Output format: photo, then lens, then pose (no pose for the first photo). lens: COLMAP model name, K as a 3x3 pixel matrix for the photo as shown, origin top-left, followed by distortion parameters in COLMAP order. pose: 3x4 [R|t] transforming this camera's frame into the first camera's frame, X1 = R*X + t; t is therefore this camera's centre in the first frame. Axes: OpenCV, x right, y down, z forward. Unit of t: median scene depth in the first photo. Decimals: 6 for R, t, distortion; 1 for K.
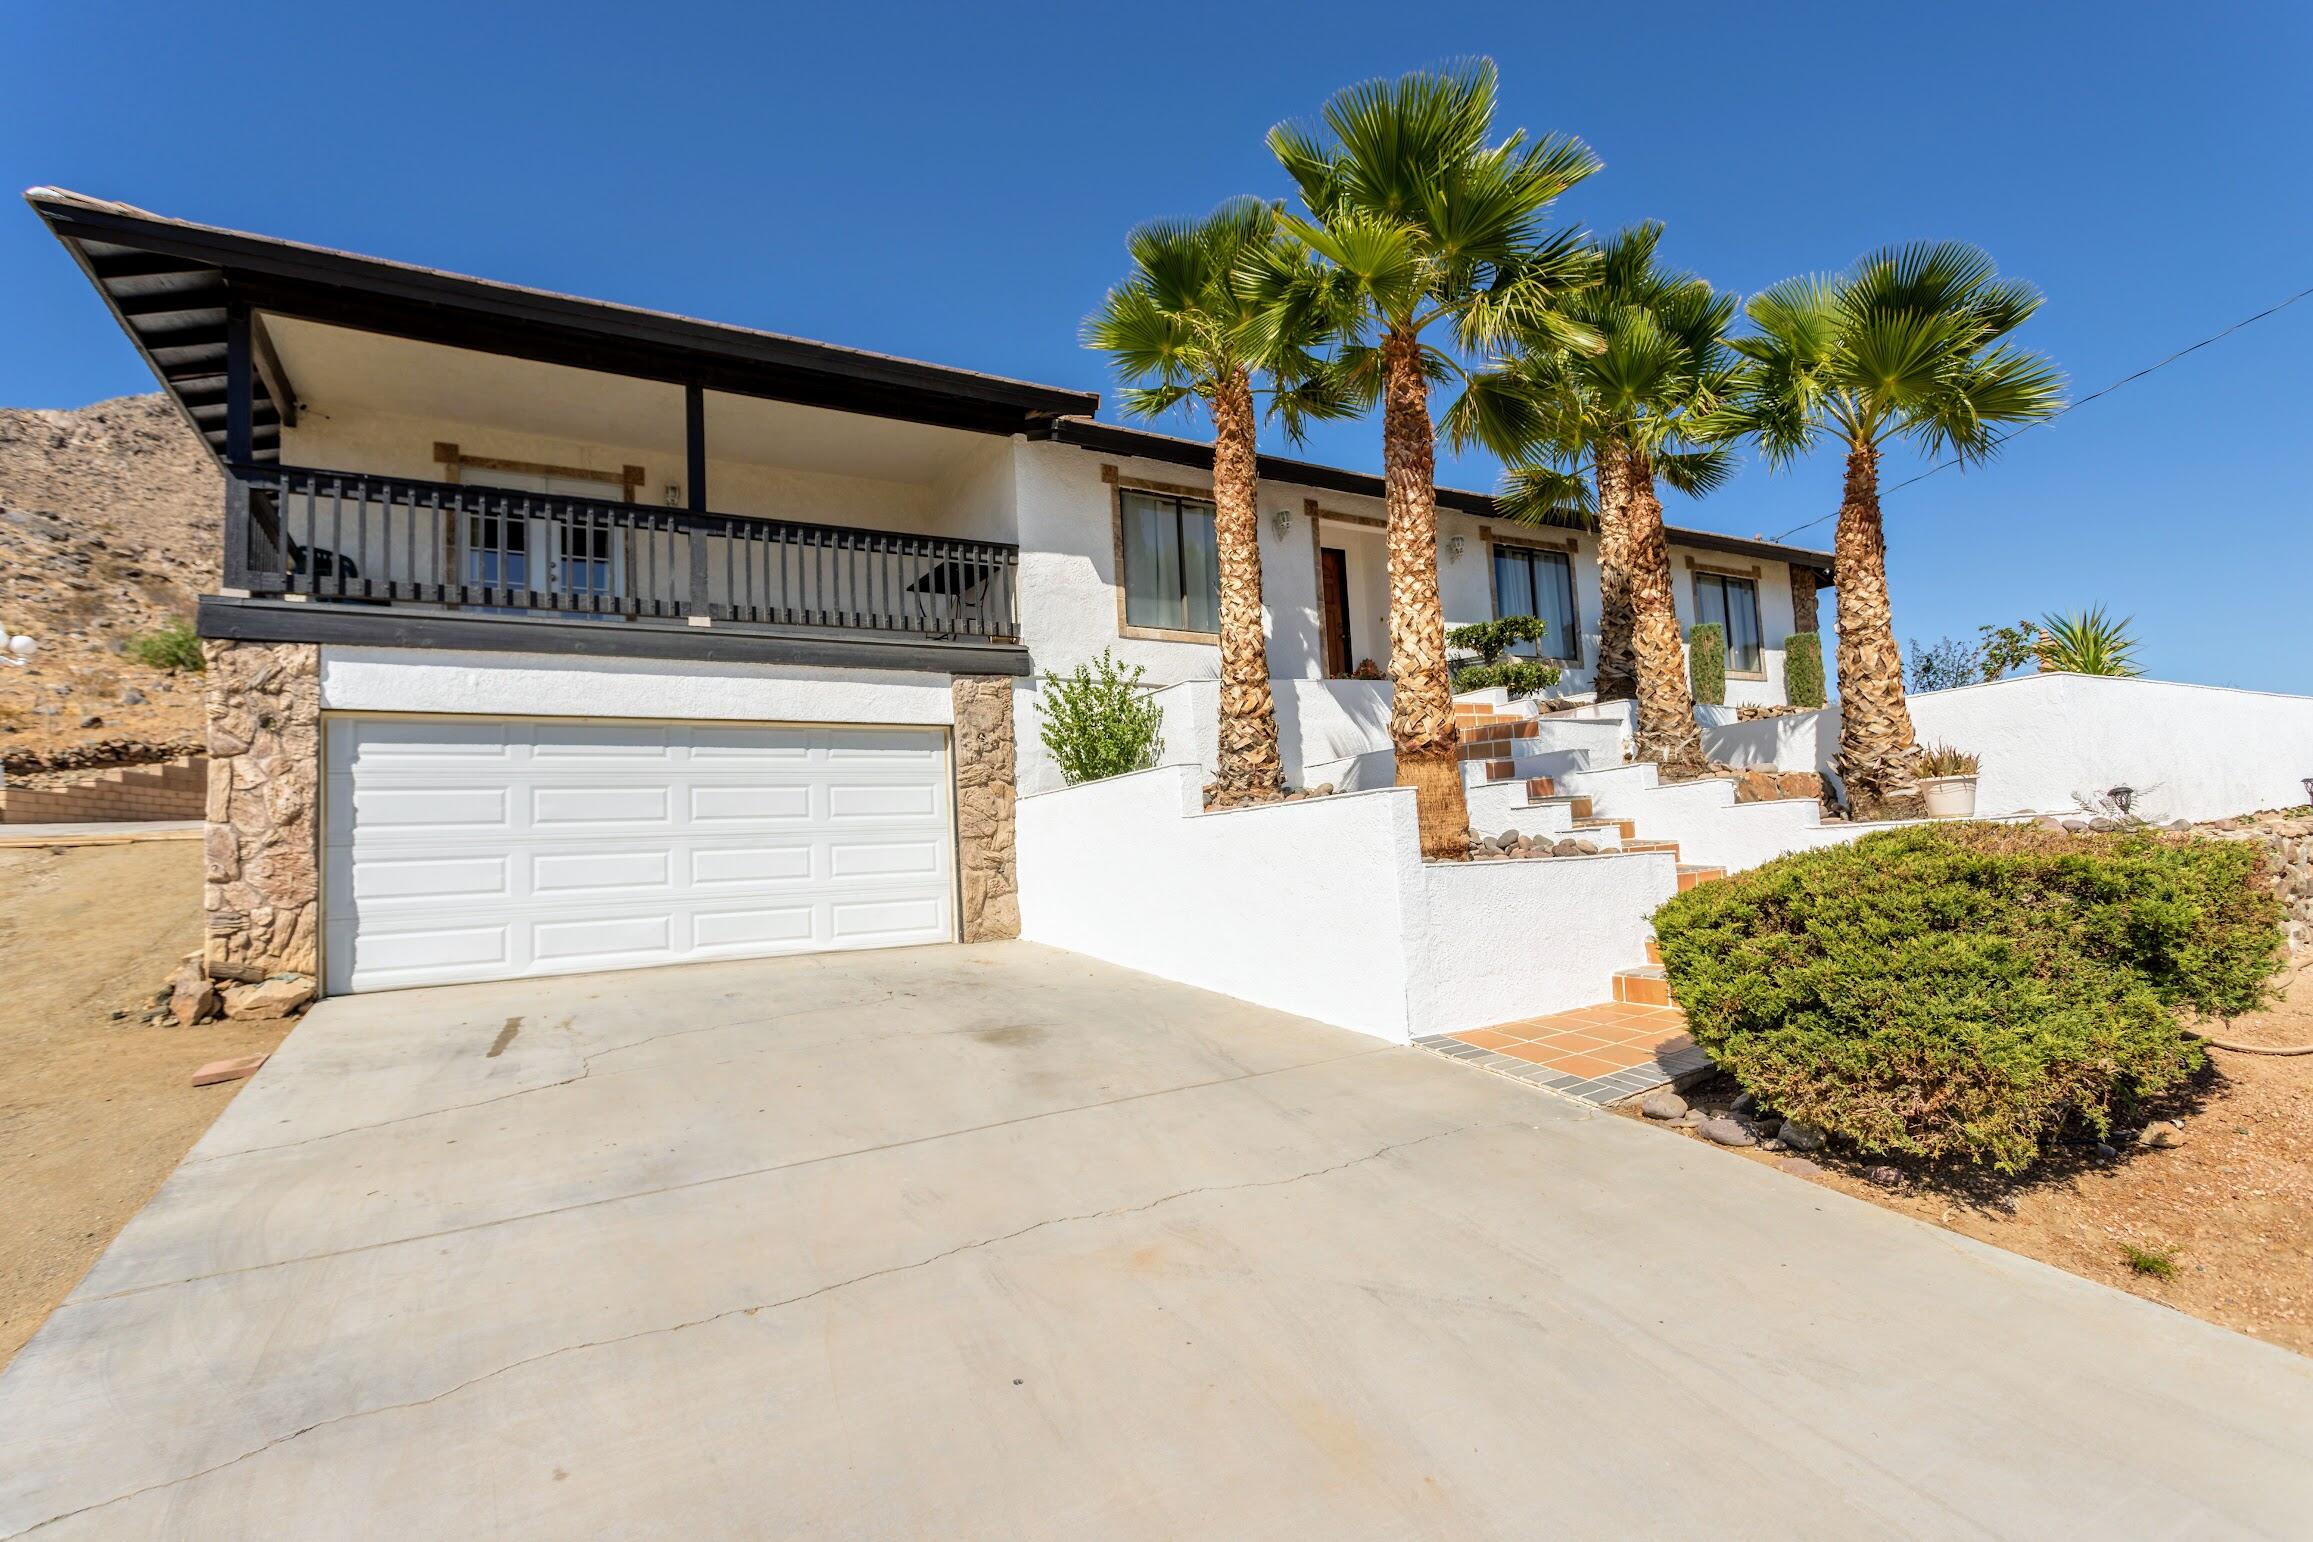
lens RADIAL K [[1107.0, 0, 1162.0], [0, 1107.0, 772.1], [0, 0, 1]] dist [-0.027546, 0.012622]
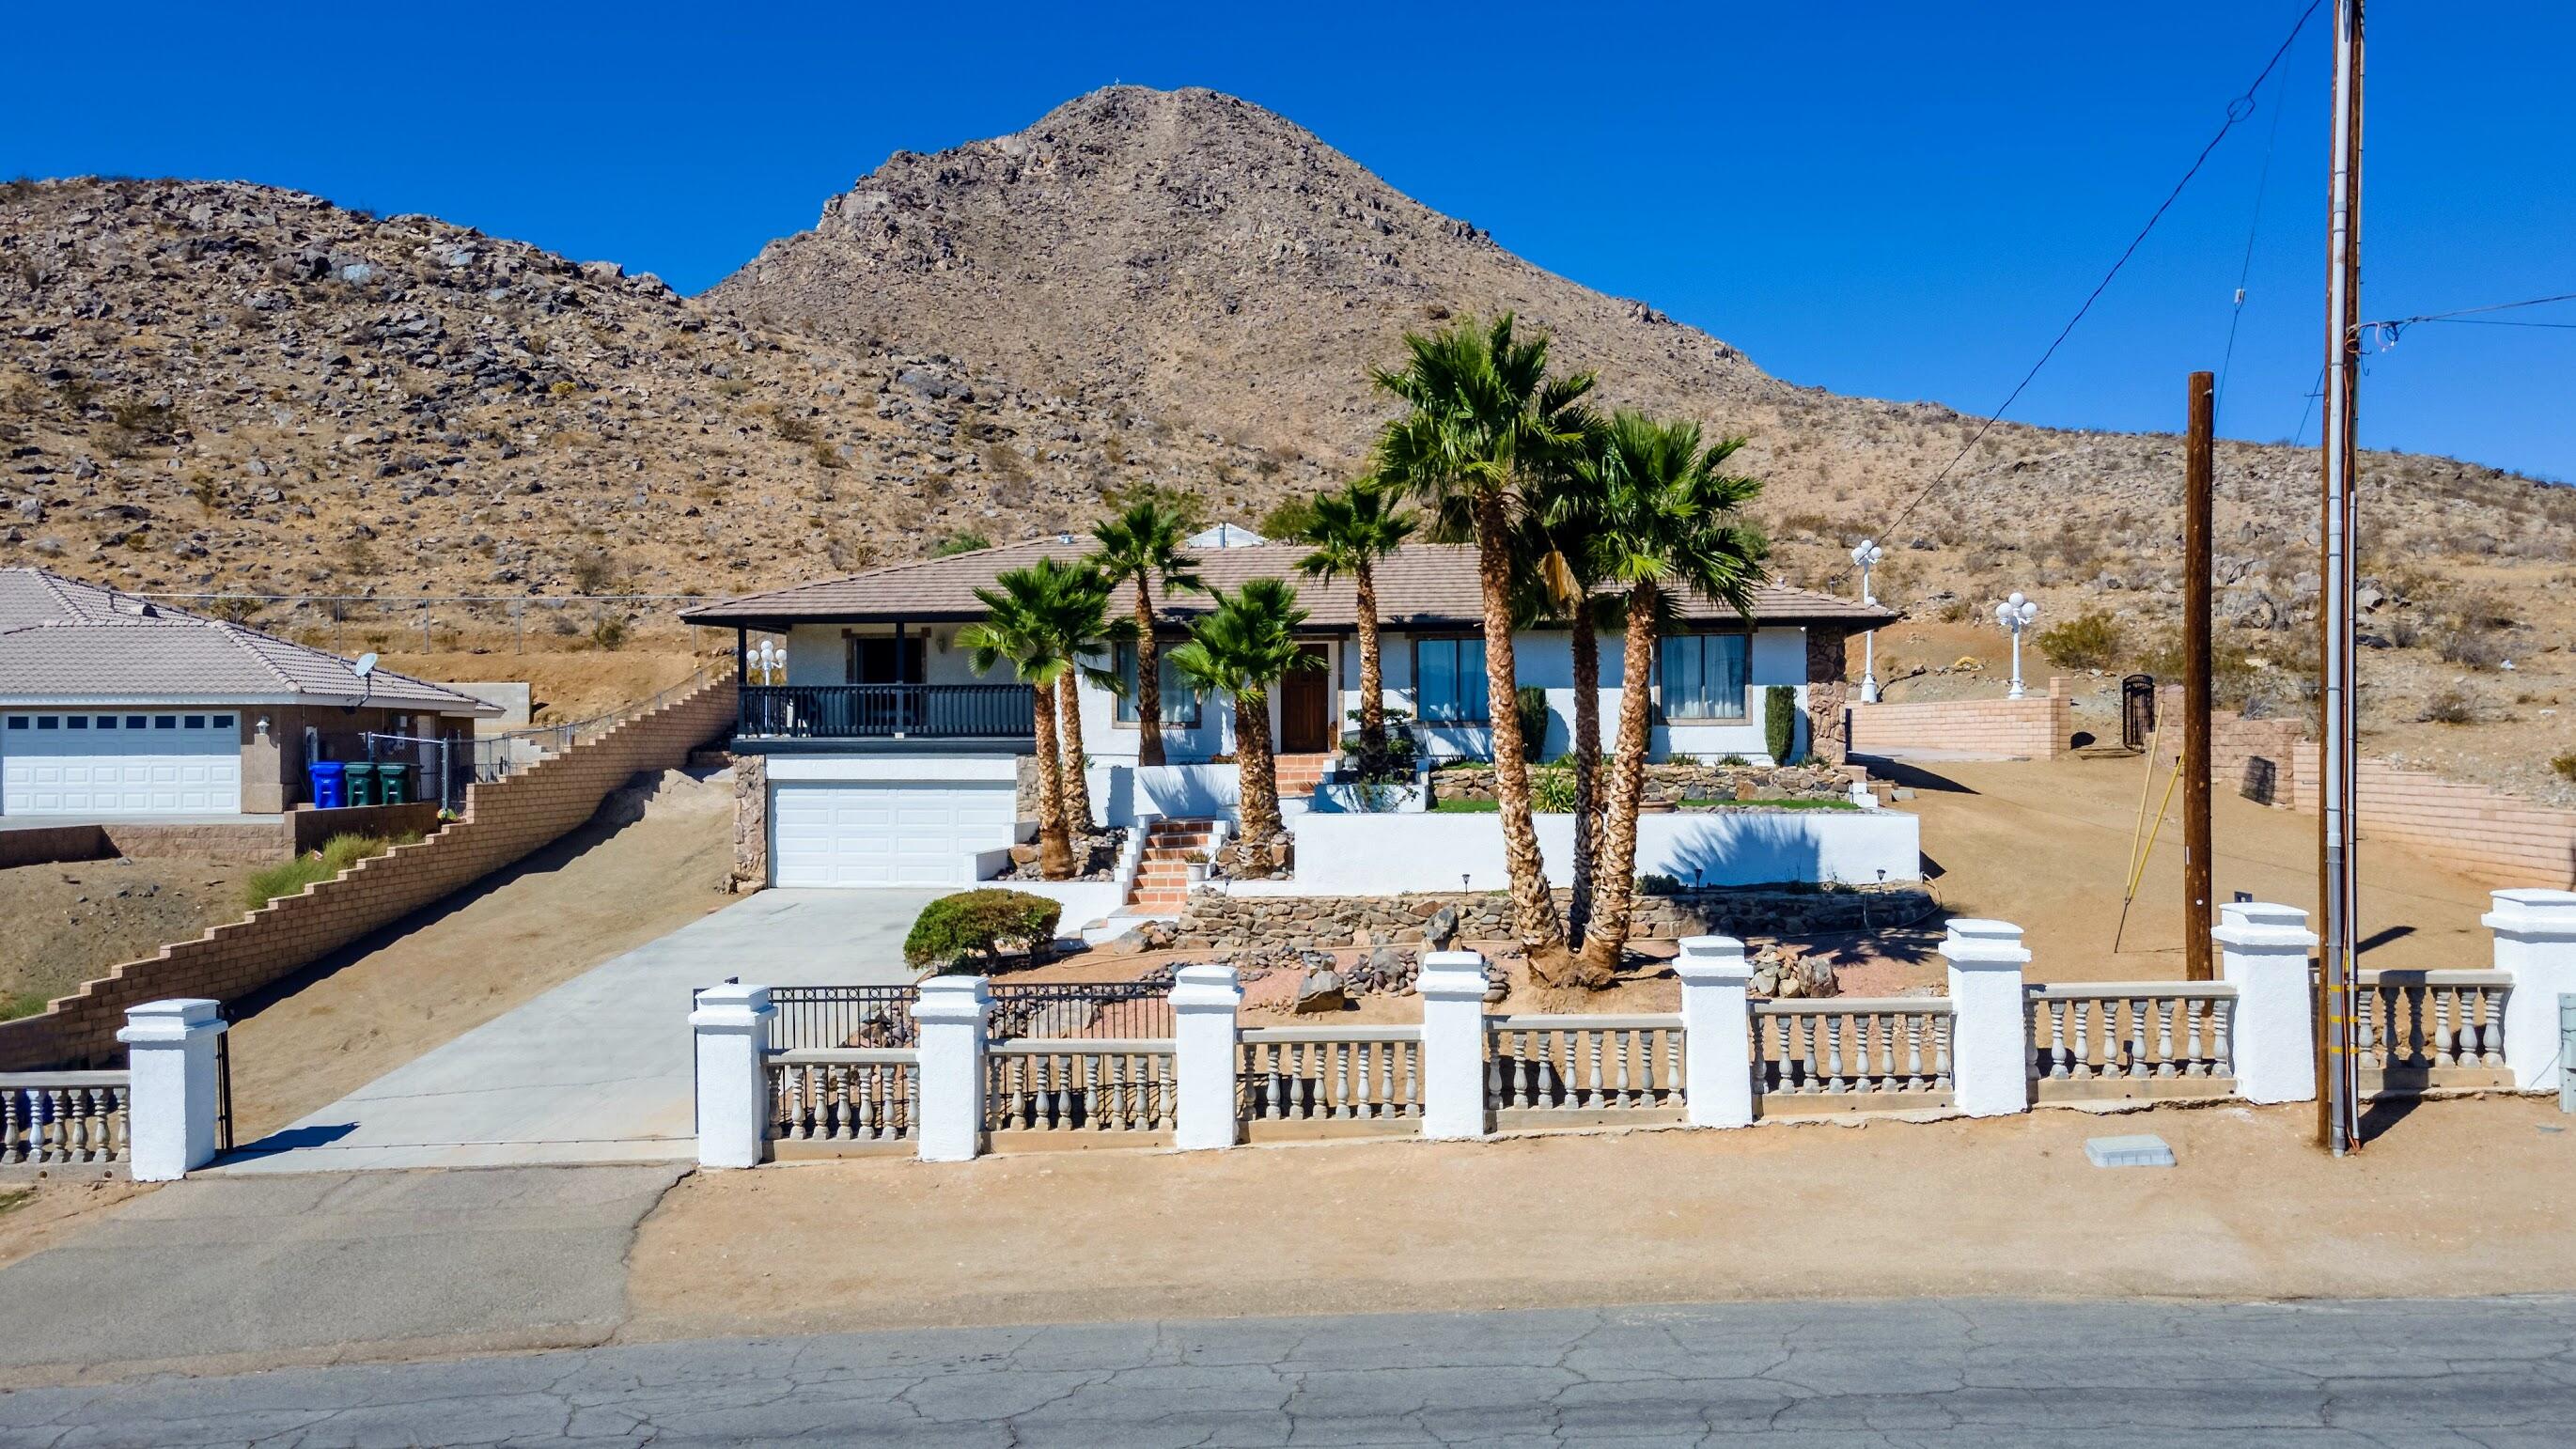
lens RADIAL K [[1908.3, 0, 1297.7], [0, 1908.3, 727.3], [0, 0, 1]] dist [-0.004571, 0.147815]
pose [[0.787004, 0.049892, -0.614927, 2.388577], [0.011401, 0.995378, 0.095352, -0.473528], [0.616843, -0.082053, 0.782798, -1.403825]]
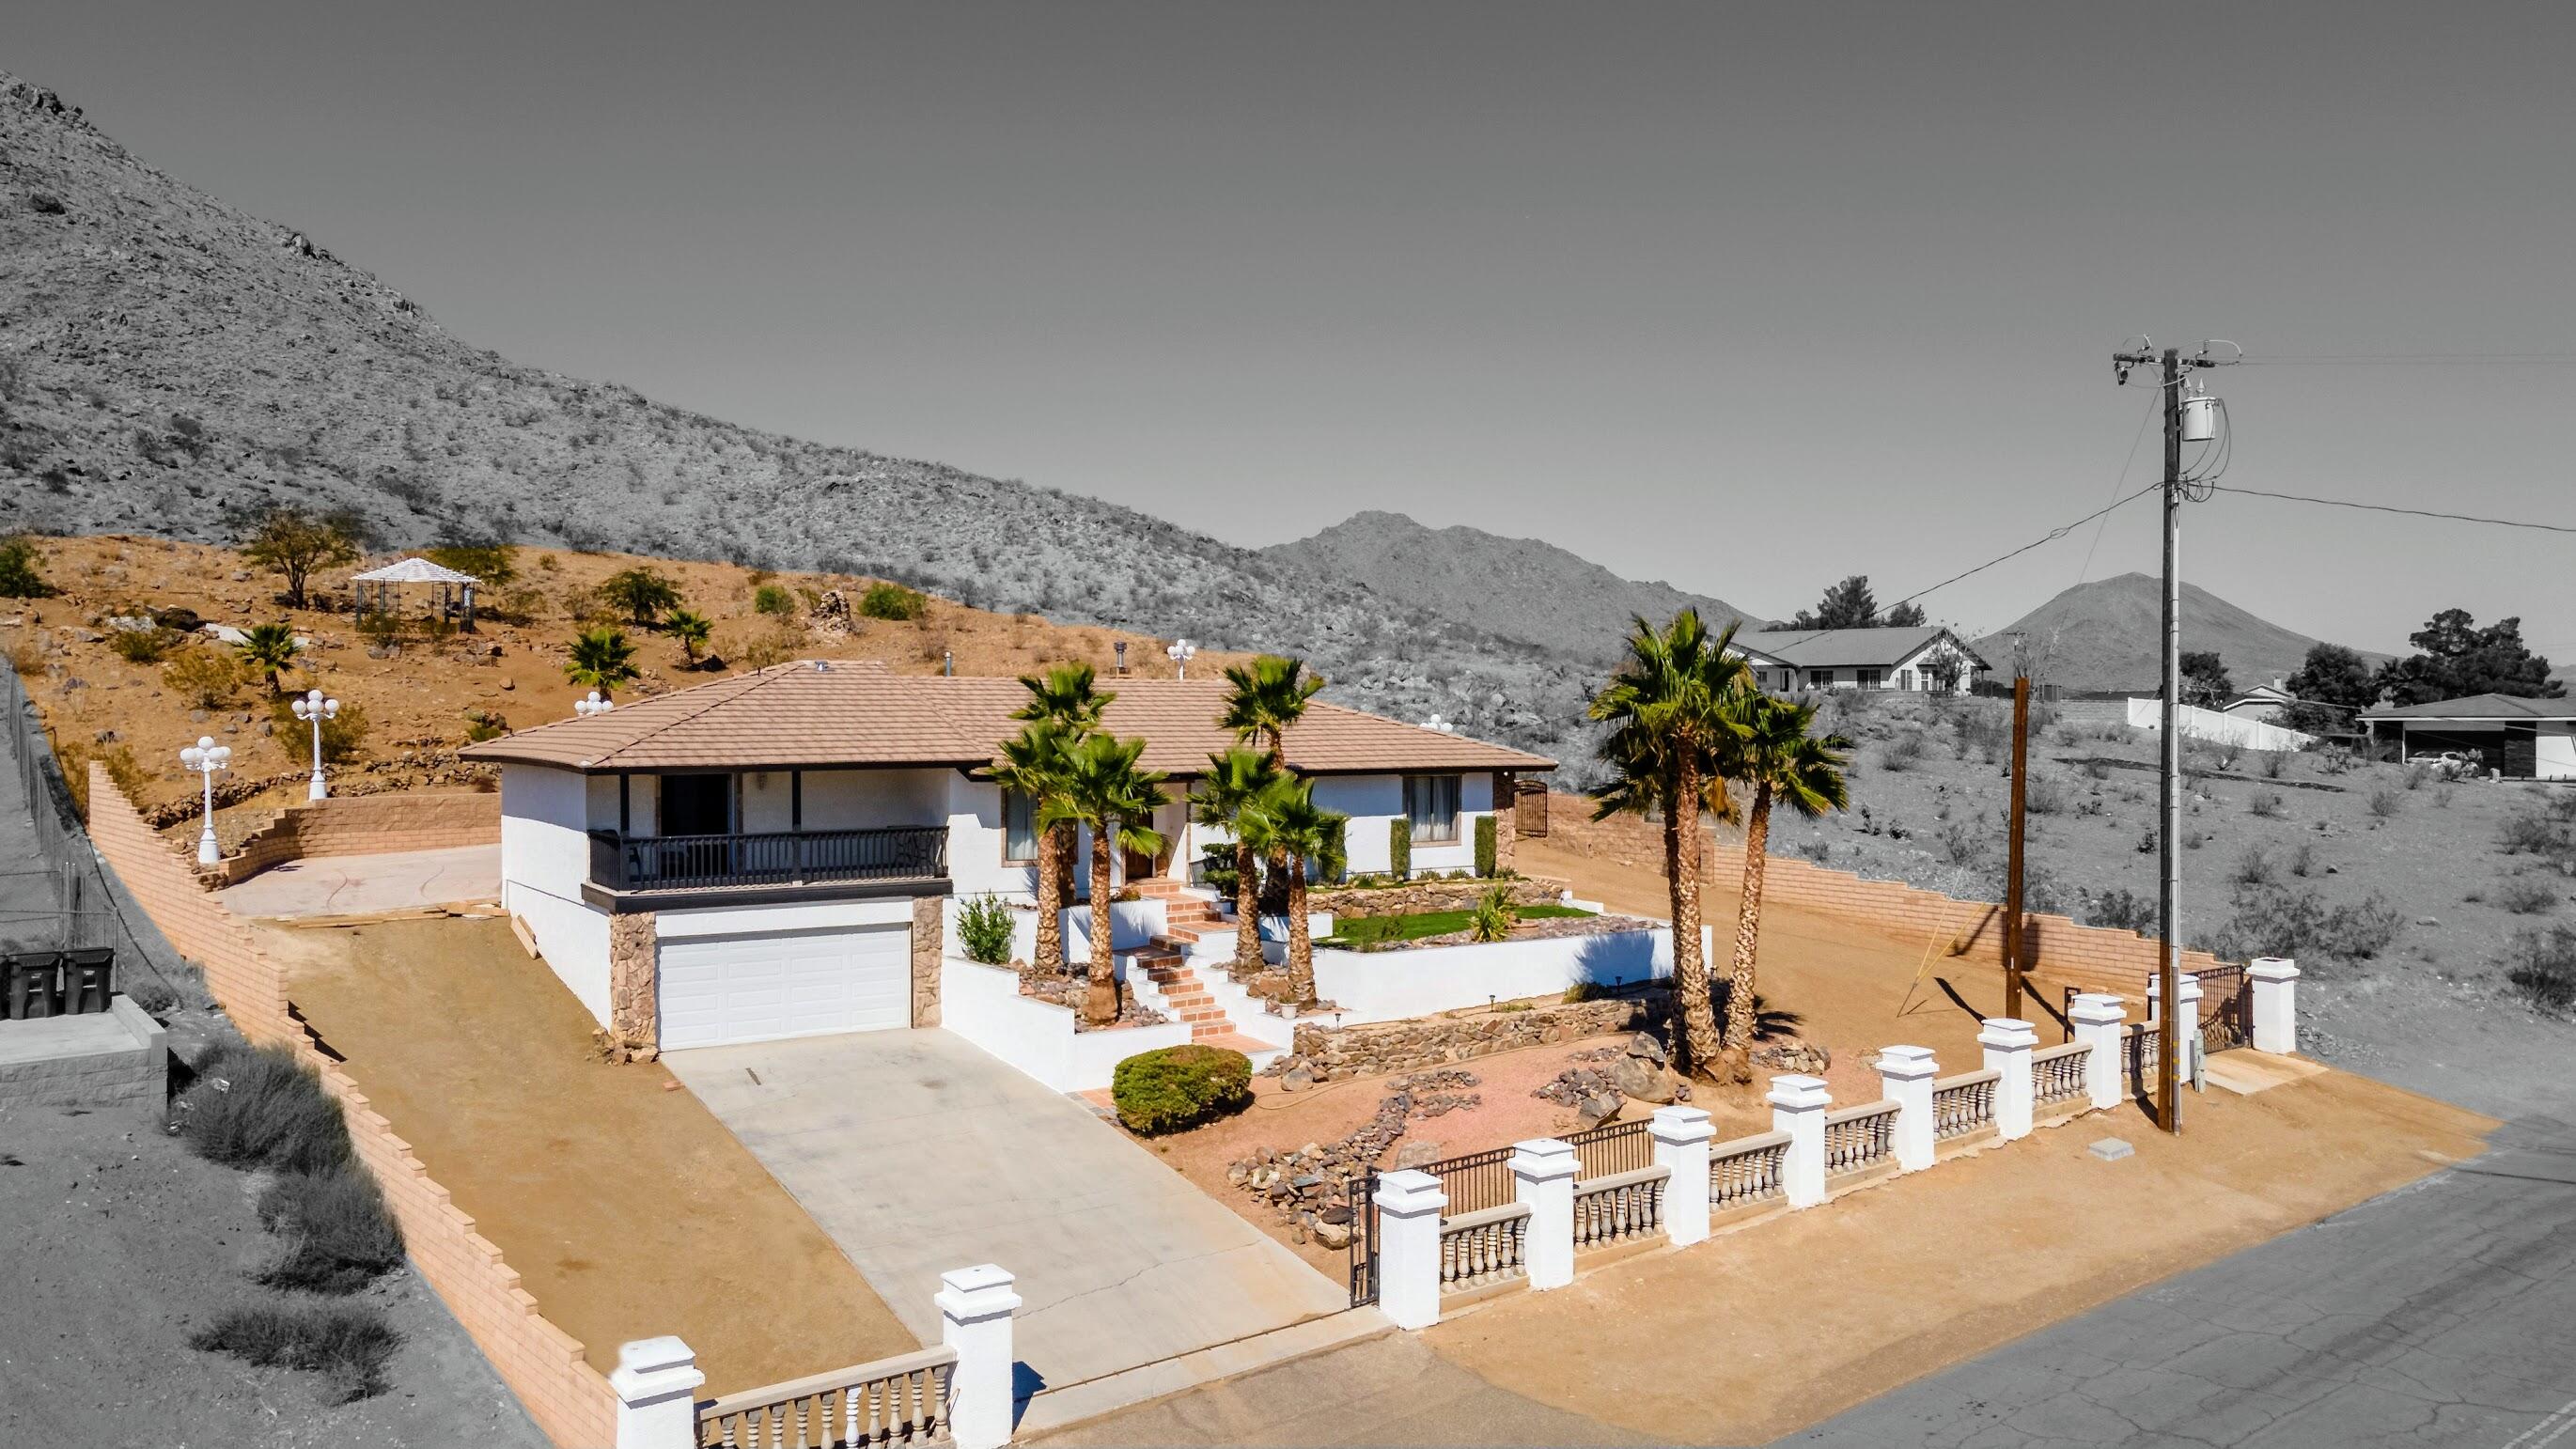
lens RADIAL K [[1908.3, 0, 1297.7], [0, 1908.3, 727.3], [0, 0, 1]] dist [-0.004571, 0.147815]
pose [[0.996903, 0.059379, 0.051558, 0.325360], [-0.063978, 0.993637, 0.092700, -0.794174], [-0.045726, -0.095711, 0.994358, -2.566740]]
